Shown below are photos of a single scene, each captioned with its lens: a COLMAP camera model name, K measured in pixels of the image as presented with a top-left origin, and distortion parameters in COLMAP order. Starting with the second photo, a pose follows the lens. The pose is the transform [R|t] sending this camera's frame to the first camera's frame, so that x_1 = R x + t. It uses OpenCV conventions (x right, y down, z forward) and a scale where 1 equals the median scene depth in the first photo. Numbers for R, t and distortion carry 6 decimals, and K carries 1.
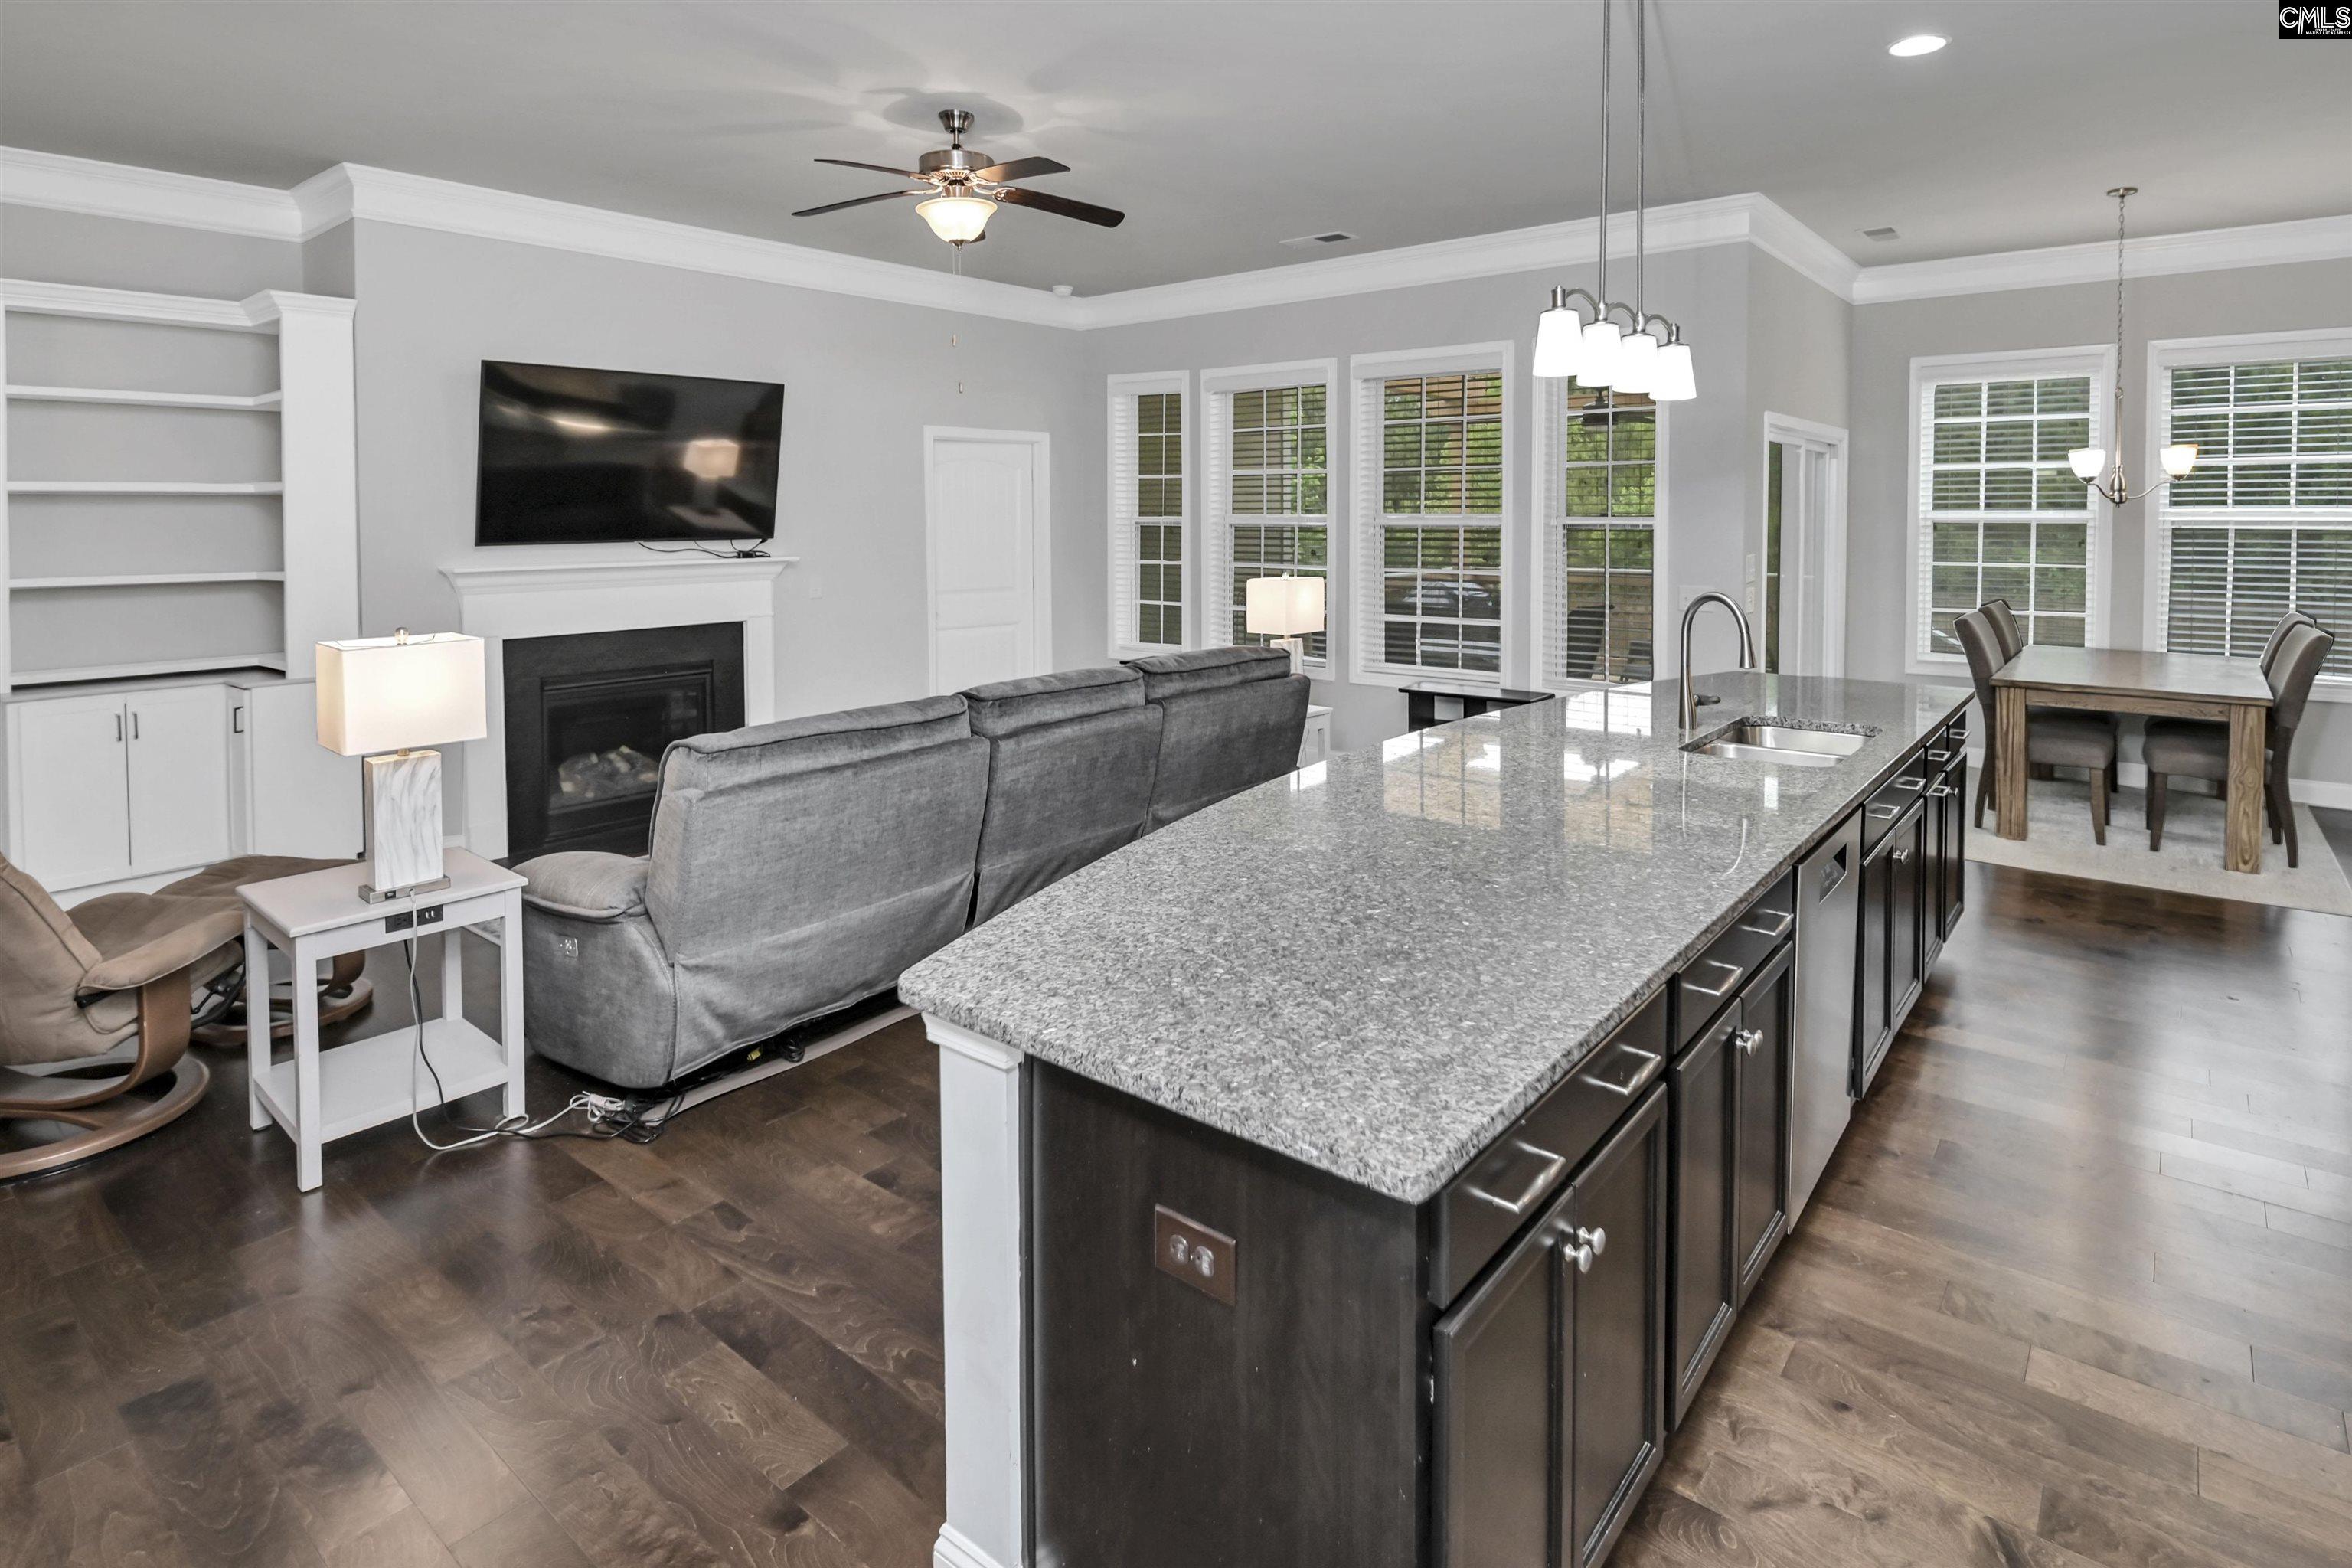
lens RADIAL K [[1246.7, 0, 1170.8], [0, 1246.7, 542.0], [0, 0, 1]] dist [-0.018906, -0.001046]
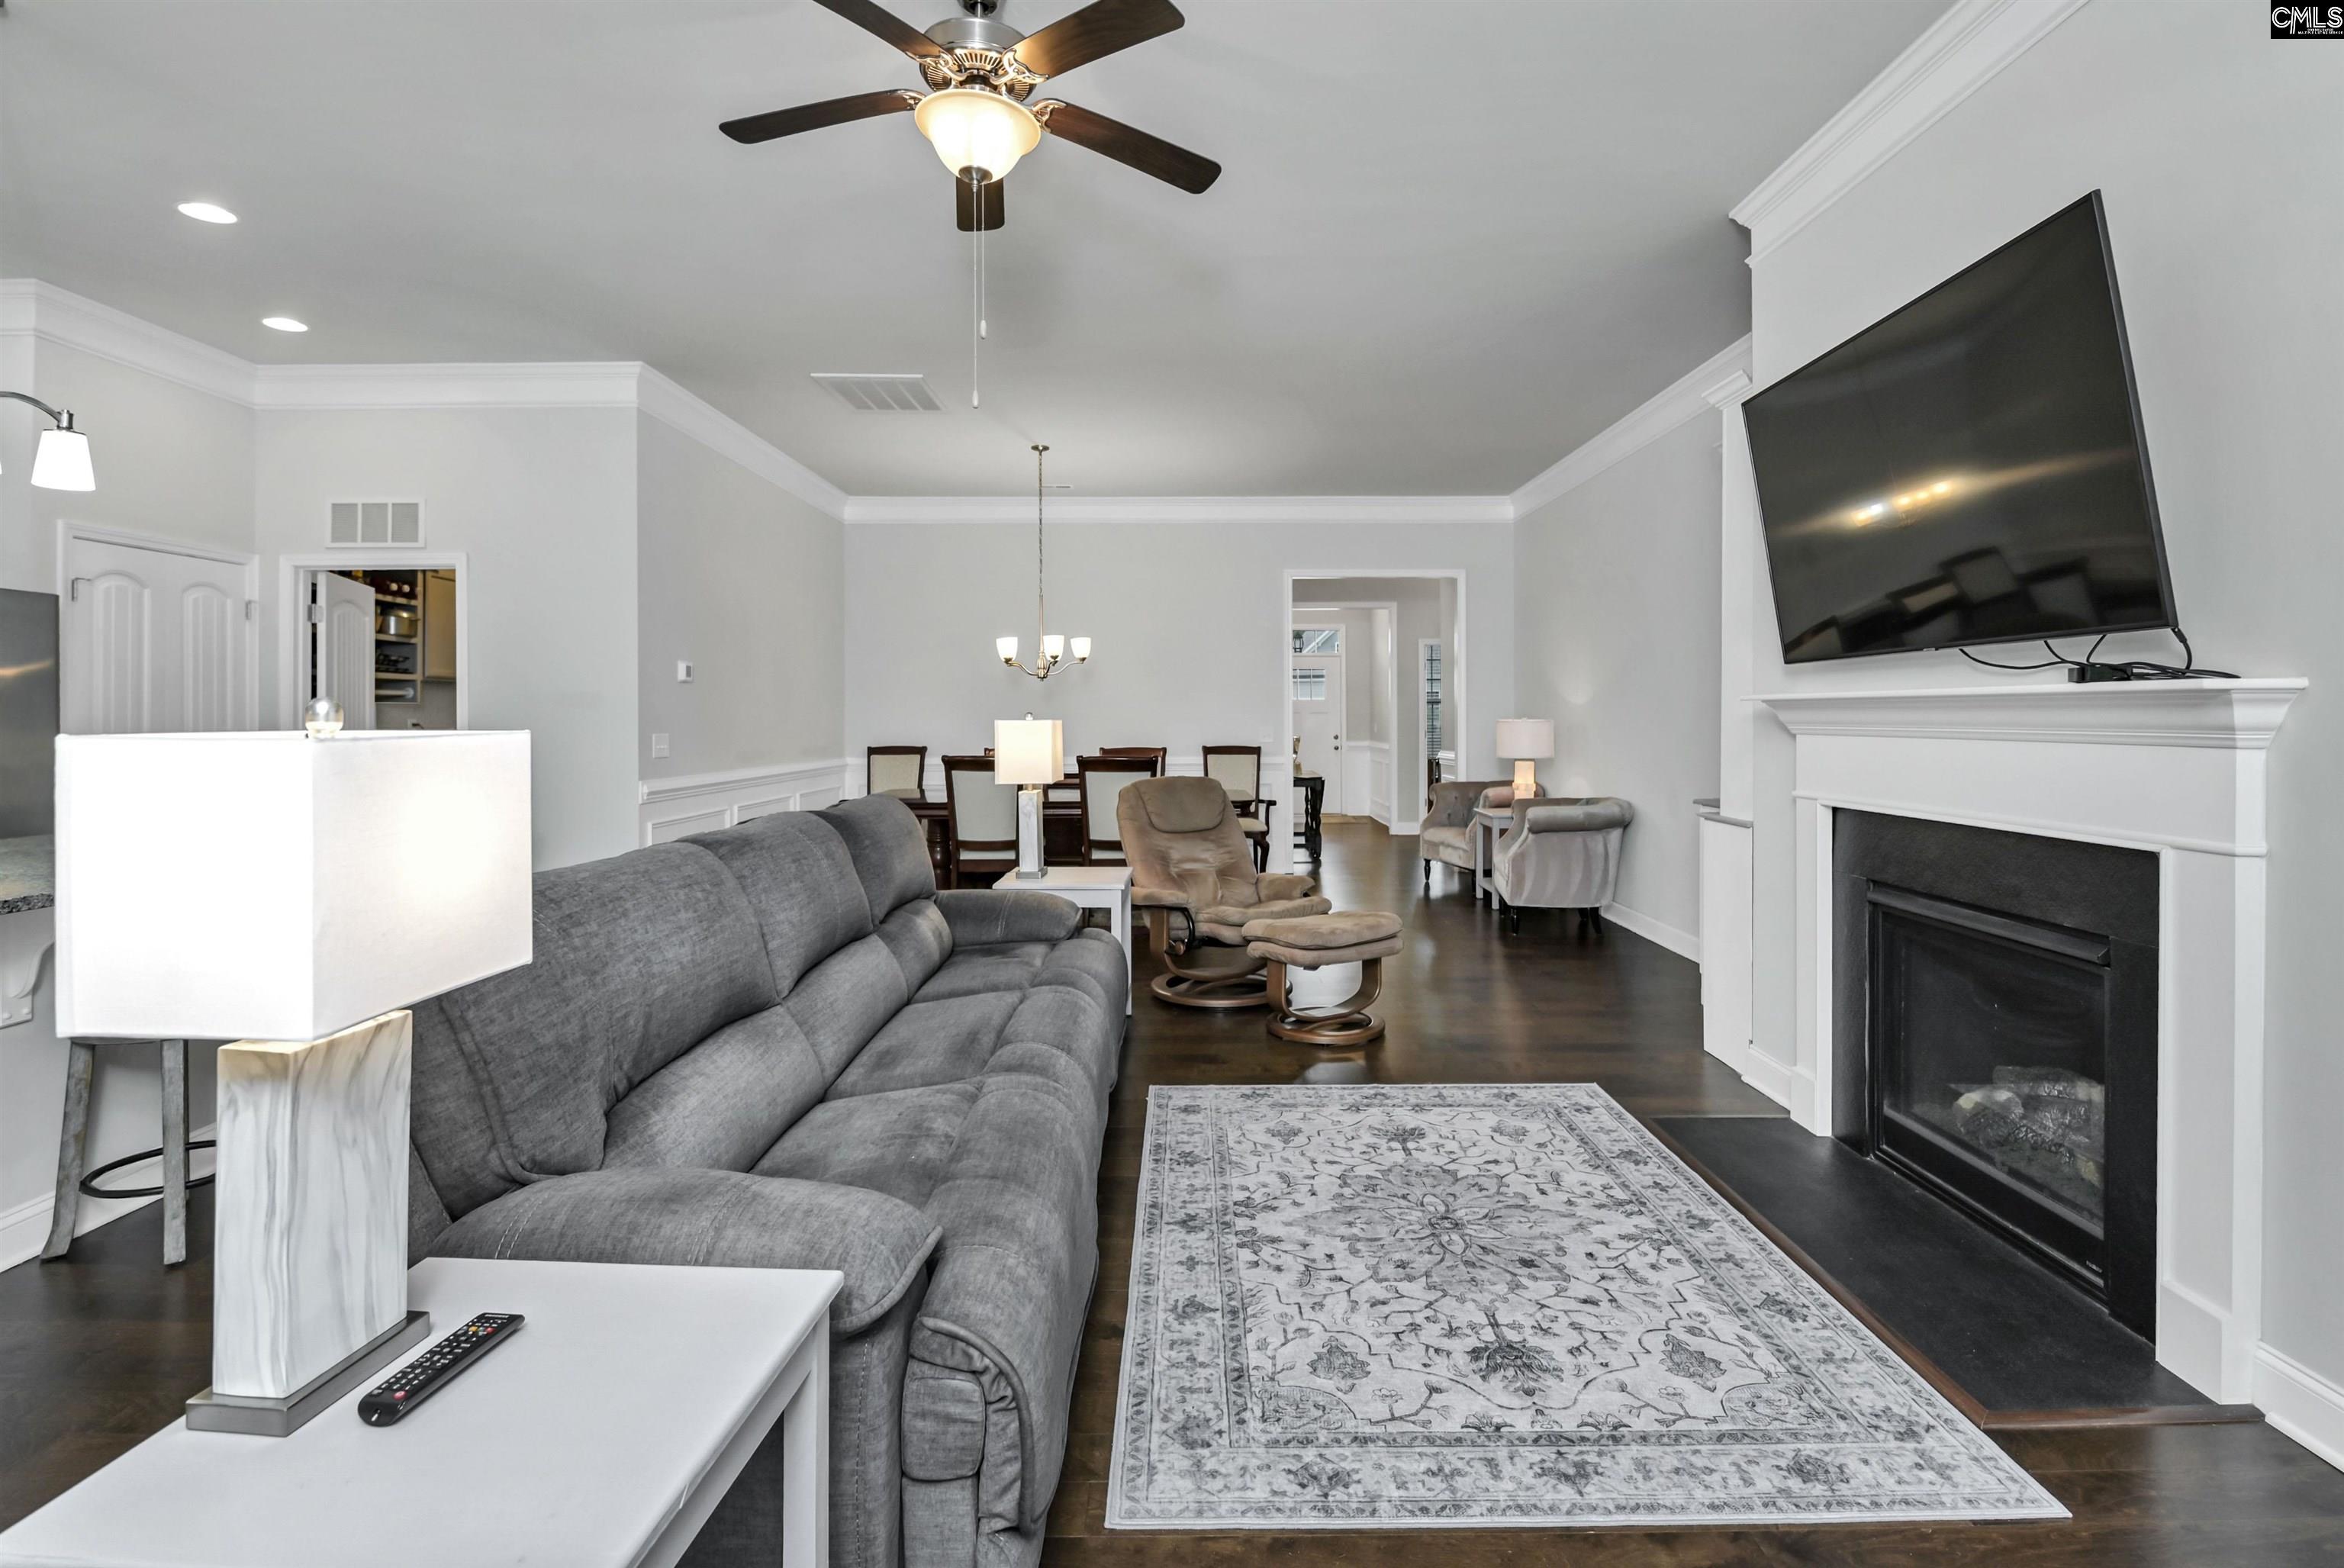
lens RADIAL K [[1138.1, 0, 1195.4], [0, 1138.1, 716.1], [0, 0, 1]] dist [-0.004314, -0.001266]
pose [[-0.766344, 0.008071, -0.642380, 0.094662], [-0.010048, 0.999648, 0.024547, 0.020980], [0.642352, 0.025266, -0.765993, 1.322880]]
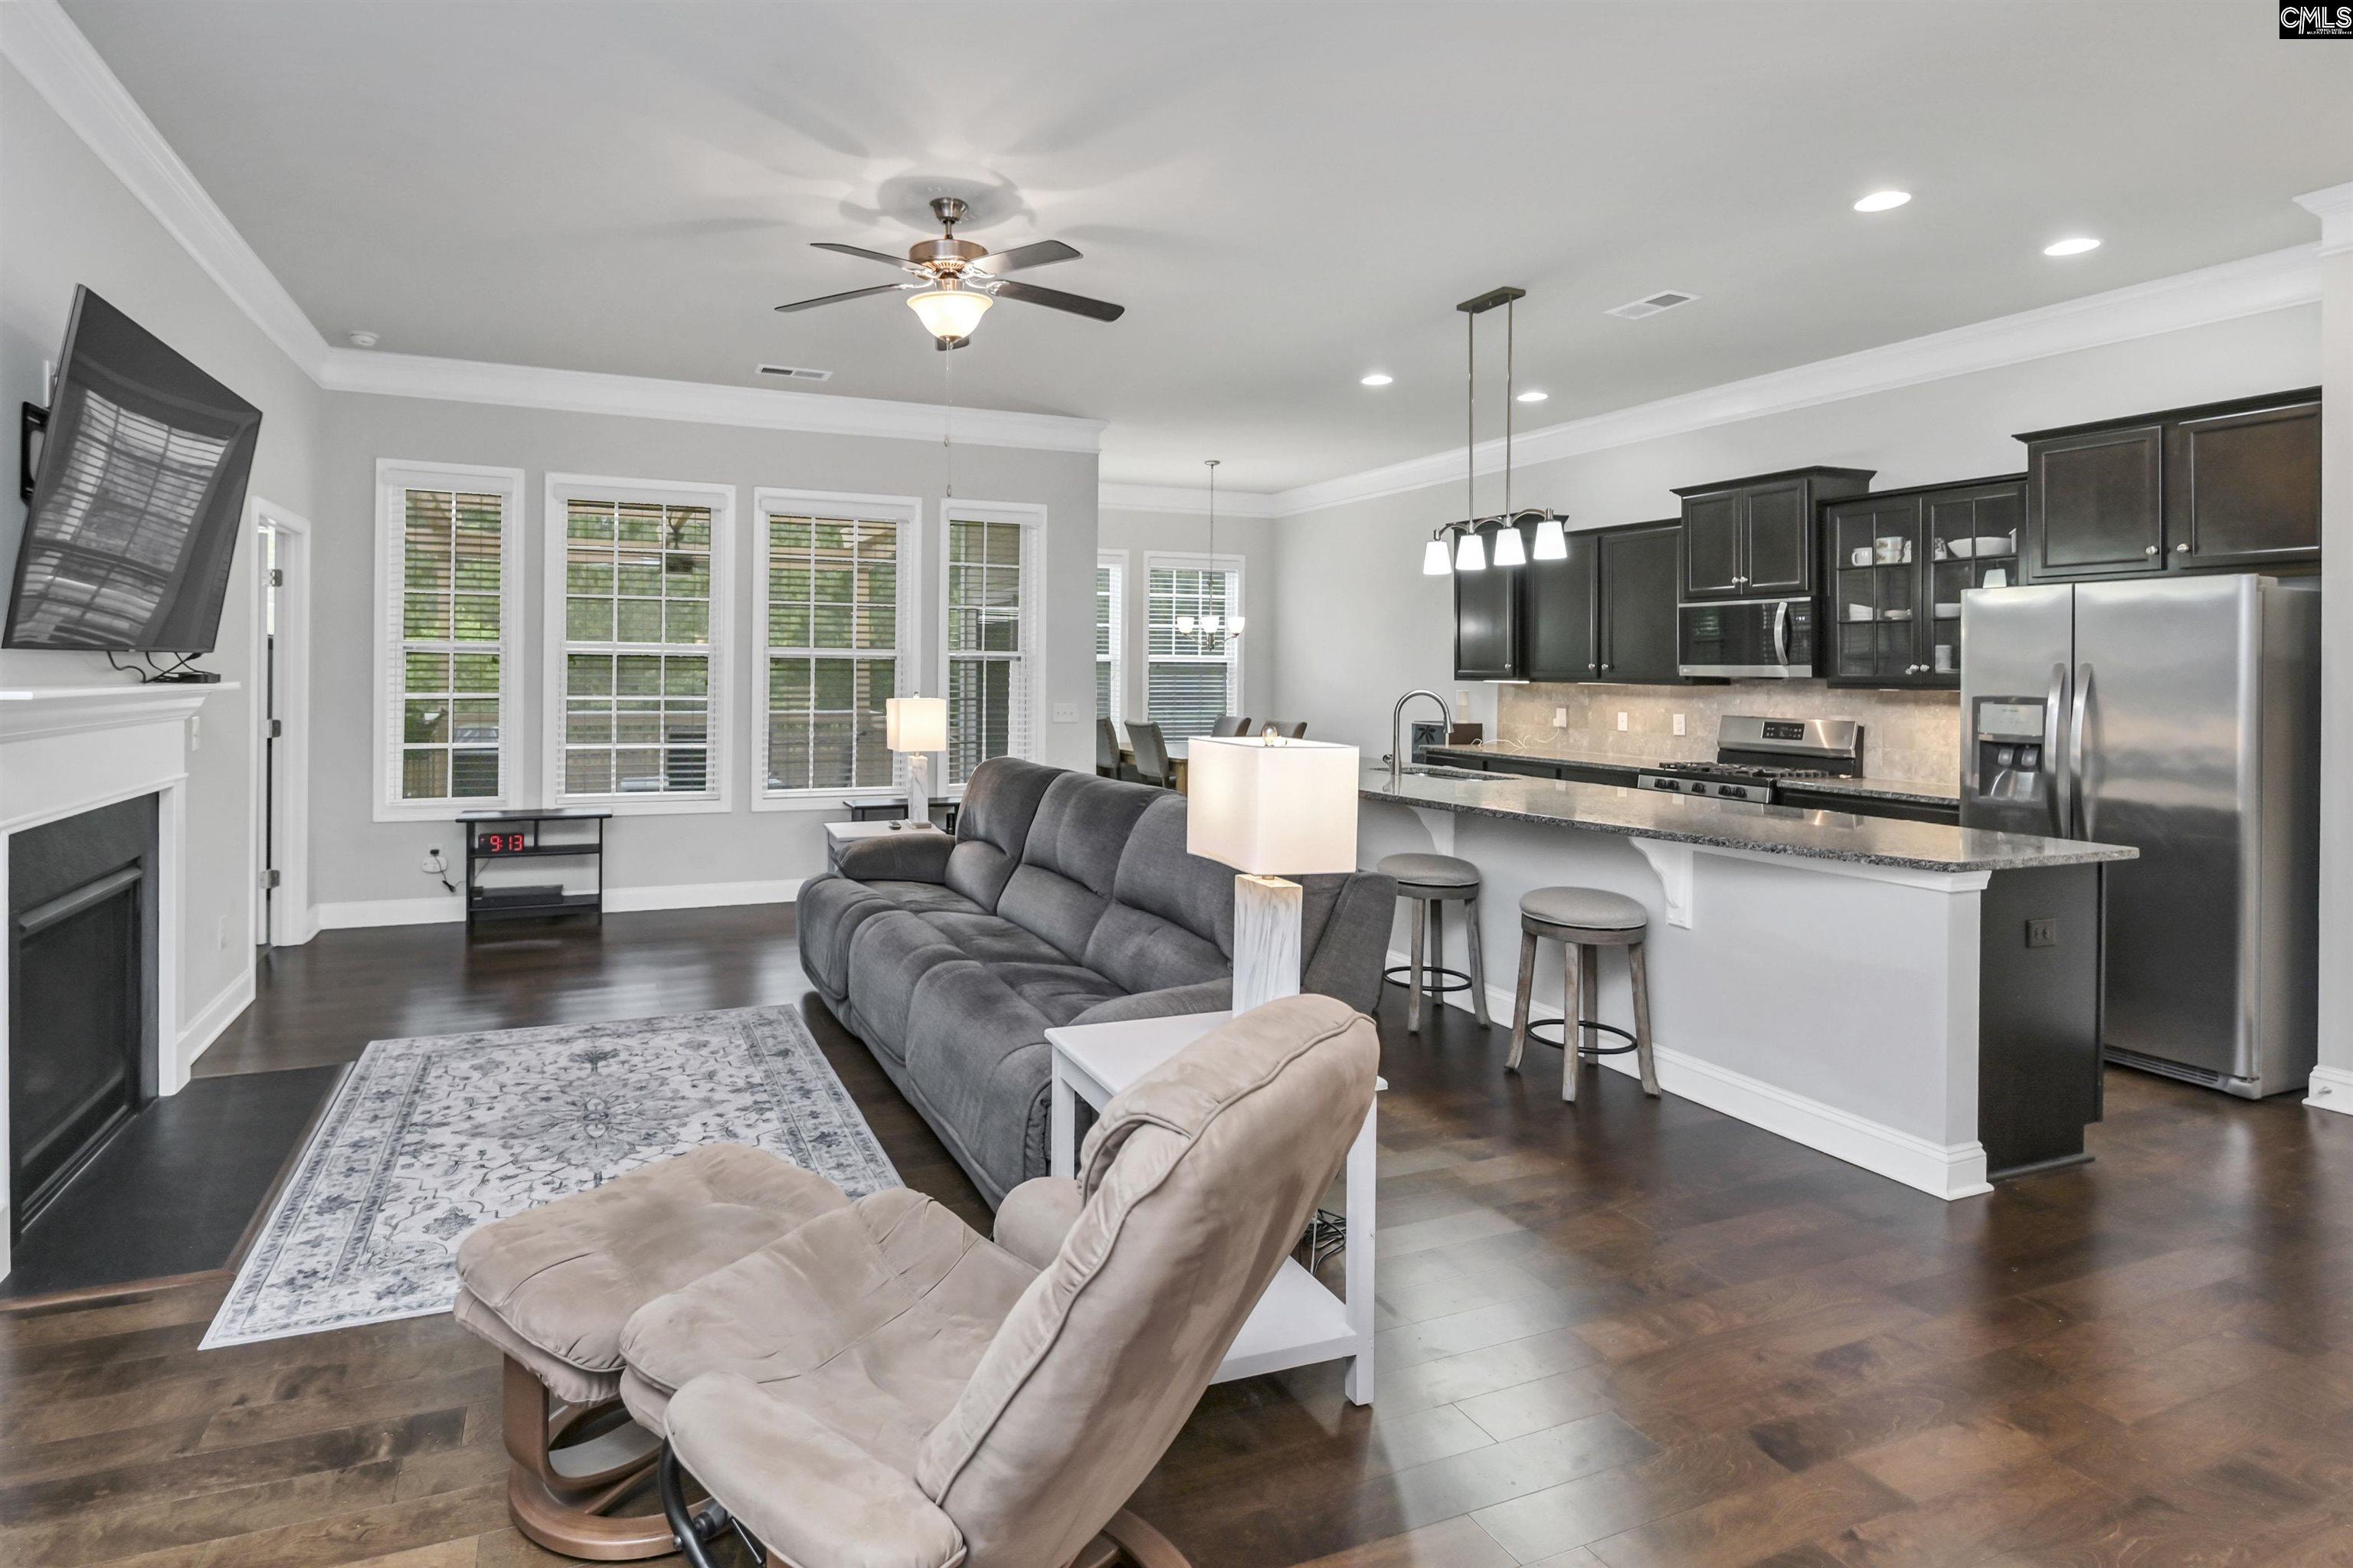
lens RADIAL K [[1211.2, 0, 1056.1], [0, 1211.2, 669.6], [0, 0, 1]] dist [0.004949, -0.000767]
pose [[0.483609, 0.011776, 0.875205, -0.818052], [0.008687, 0.999796, -0.018253, 0.026467], [-0.875241, 0.016430, 0.483408, 0.423896]]
